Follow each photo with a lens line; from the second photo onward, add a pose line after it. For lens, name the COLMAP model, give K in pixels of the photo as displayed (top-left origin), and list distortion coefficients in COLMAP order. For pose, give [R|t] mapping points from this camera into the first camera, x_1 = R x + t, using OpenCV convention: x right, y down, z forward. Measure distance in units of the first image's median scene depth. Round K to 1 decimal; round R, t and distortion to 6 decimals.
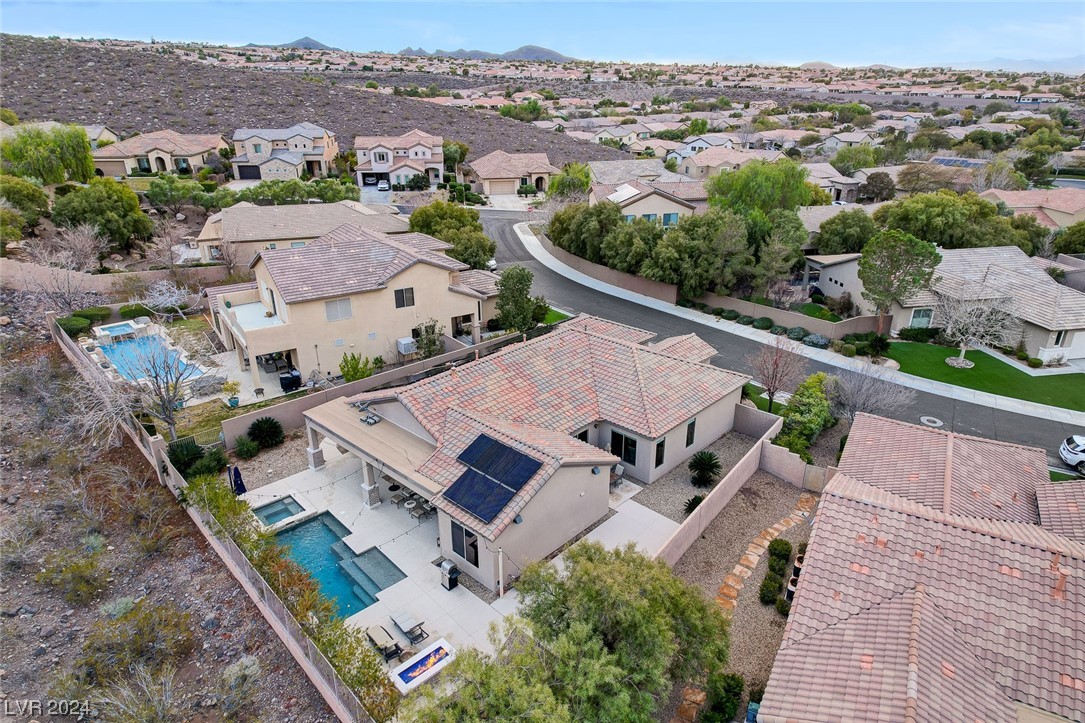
lens RADIAL K [[678.1, 0, 541.5], [0, 678.1, 362.1], [0, 0, 1]] dist [0.069833, -0.036624]
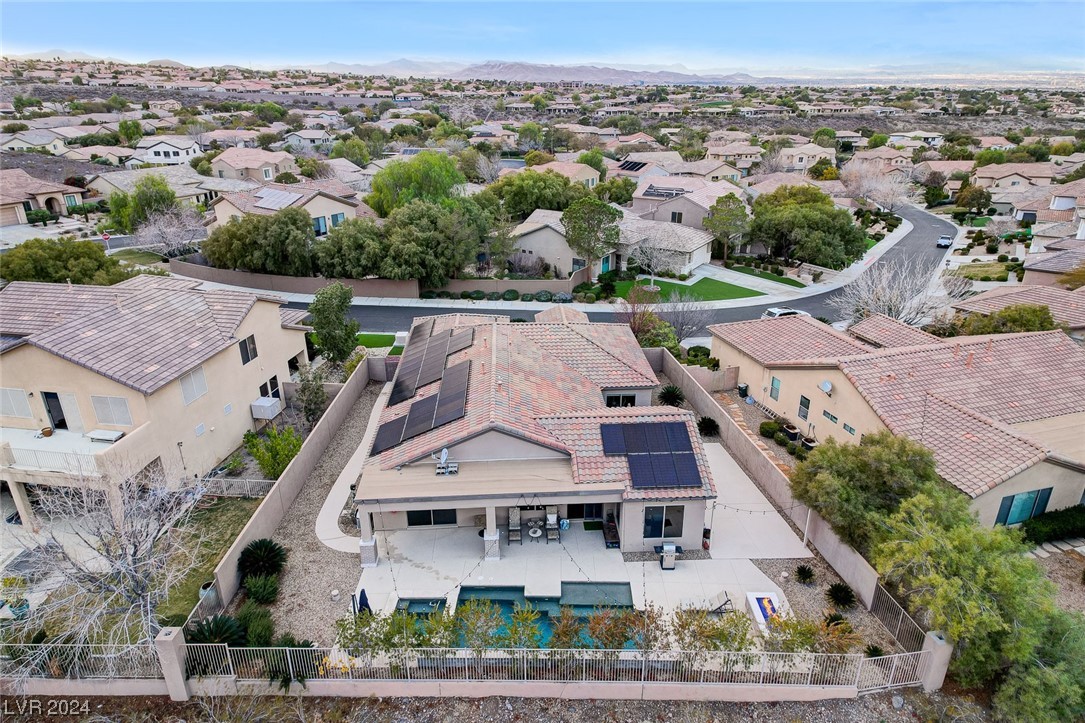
lens RADIAL K [[678.1, 0, 548.1], [0, 678.1, 365.8], [0, 0, 1]] dist [0.069833, -0.036624]
pose [[0.690353, -0.284854, 0.665035, -0.375932], [0.281882, 0.952488, 0.115365, -0.054271], [-0.666300, 0.107819, 0.737848, 0.153818]]
